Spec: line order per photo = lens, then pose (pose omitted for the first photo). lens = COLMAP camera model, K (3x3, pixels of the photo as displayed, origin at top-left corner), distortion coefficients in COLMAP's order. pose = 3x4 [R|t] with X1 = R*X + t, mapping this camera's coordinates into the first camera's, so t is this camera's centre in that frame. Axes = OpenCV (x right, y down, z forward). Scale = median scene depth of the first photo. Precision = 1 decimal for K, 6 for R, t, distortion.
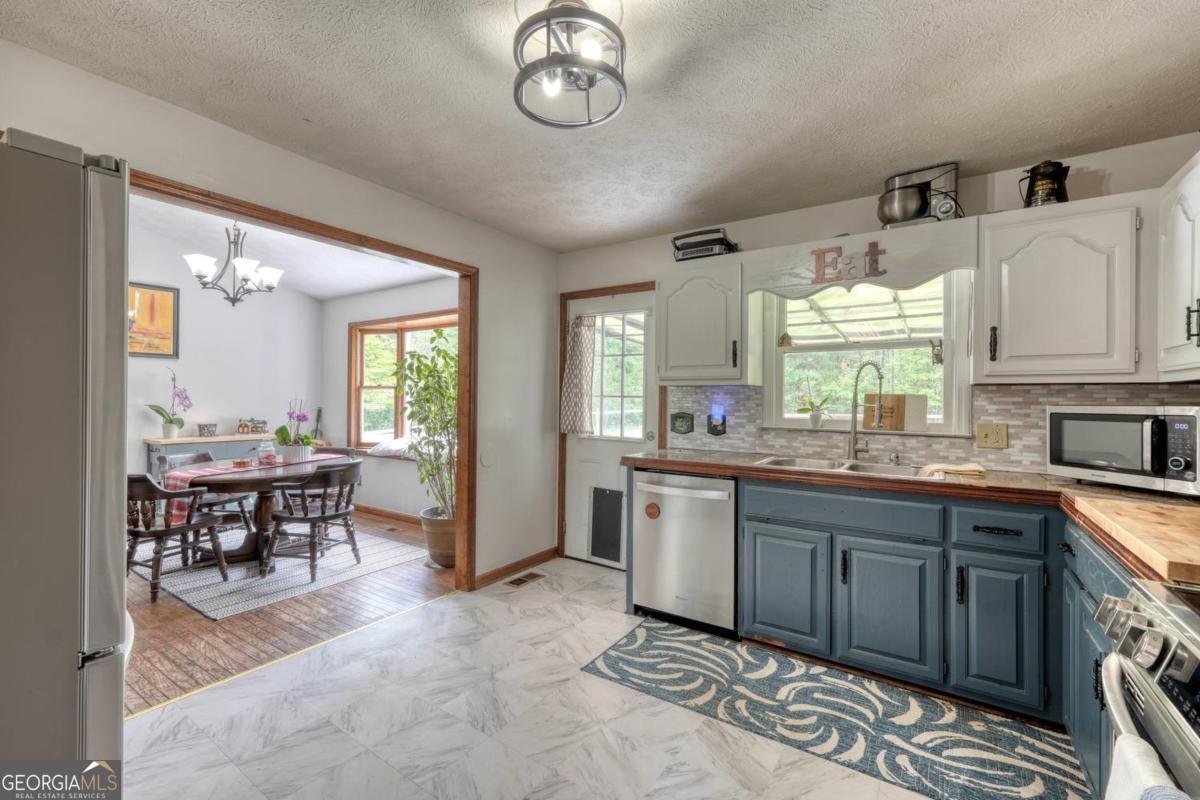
lens RADIAL K [[507.4, 0, 597.4], [0, 507.4, 398.1], [0, 0, 1]] dist [-0.006187, 0.003407]
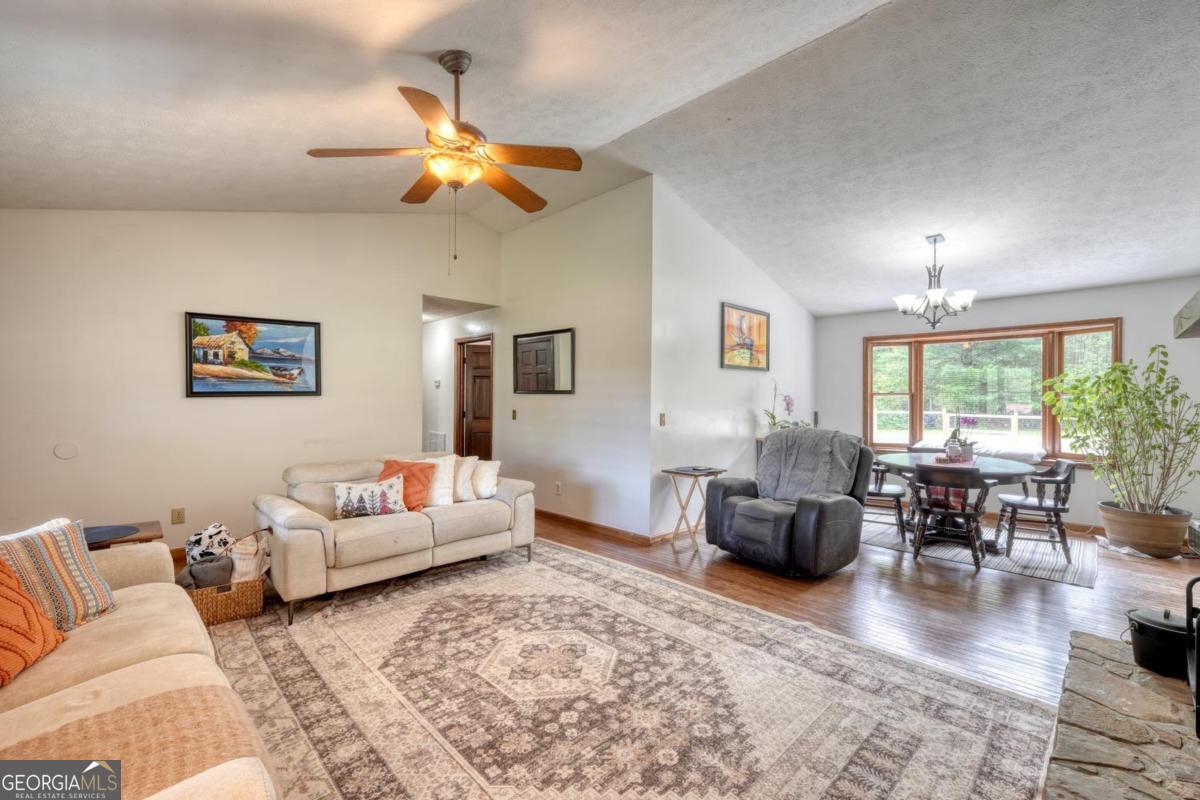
lens RADIAL K [[507.4, 0, 595.9], [0, 507.4, 396.3], [0, 0, 1]] dist [-0.006187, 0.003407]
pose [[0.979653, -0.001394, -0.200693, -1.751614], [0.000869, 0.999996, -0.002708, -0.027188], [0.200696, 0.002479, 0.979650, -0.463444]]
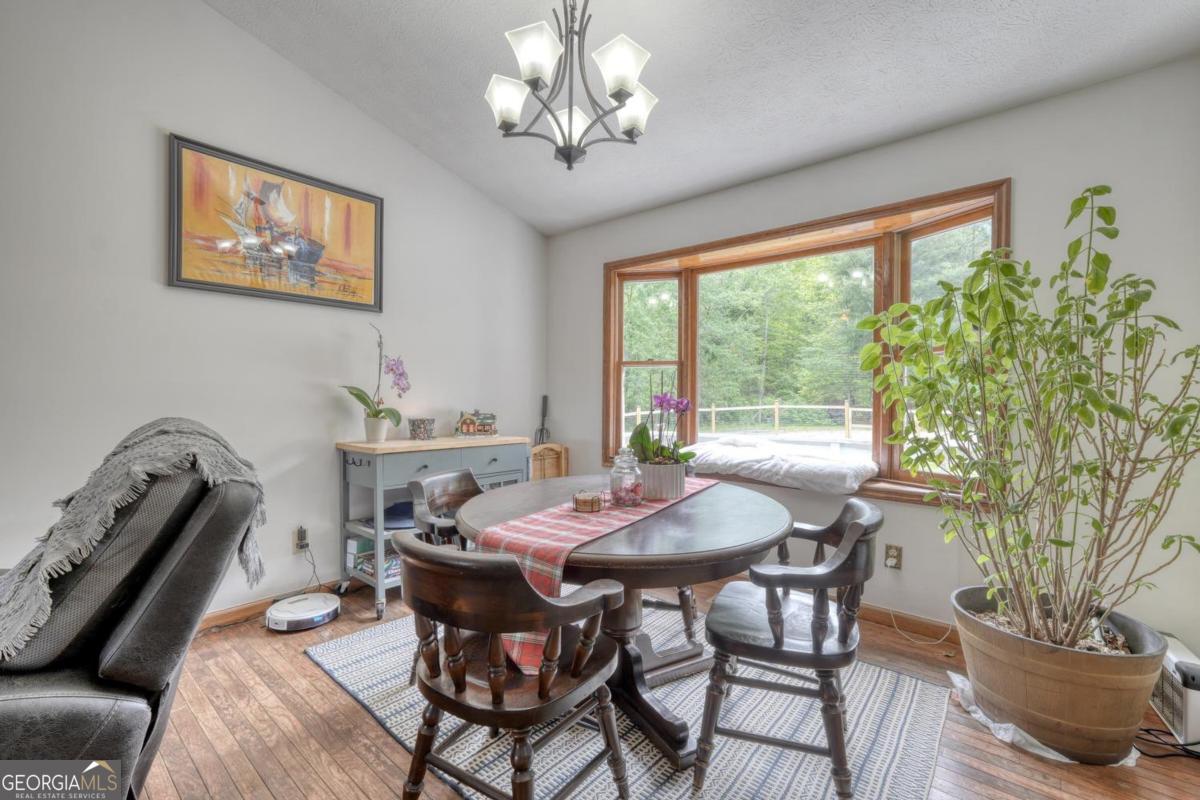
lens RADIAL K [[507.4, 0, 592.8], [0, 507.4, 398.6], [0, 0, 1]] dist [-0.006187, 0.003407]
pose [[0.994072, 0.001211, -0.108716, -0.896520], [-0.000473, 0.999977, 0.006817, 0.040268], [0.108722, -0.006725, 0.994049, 0.735433]]
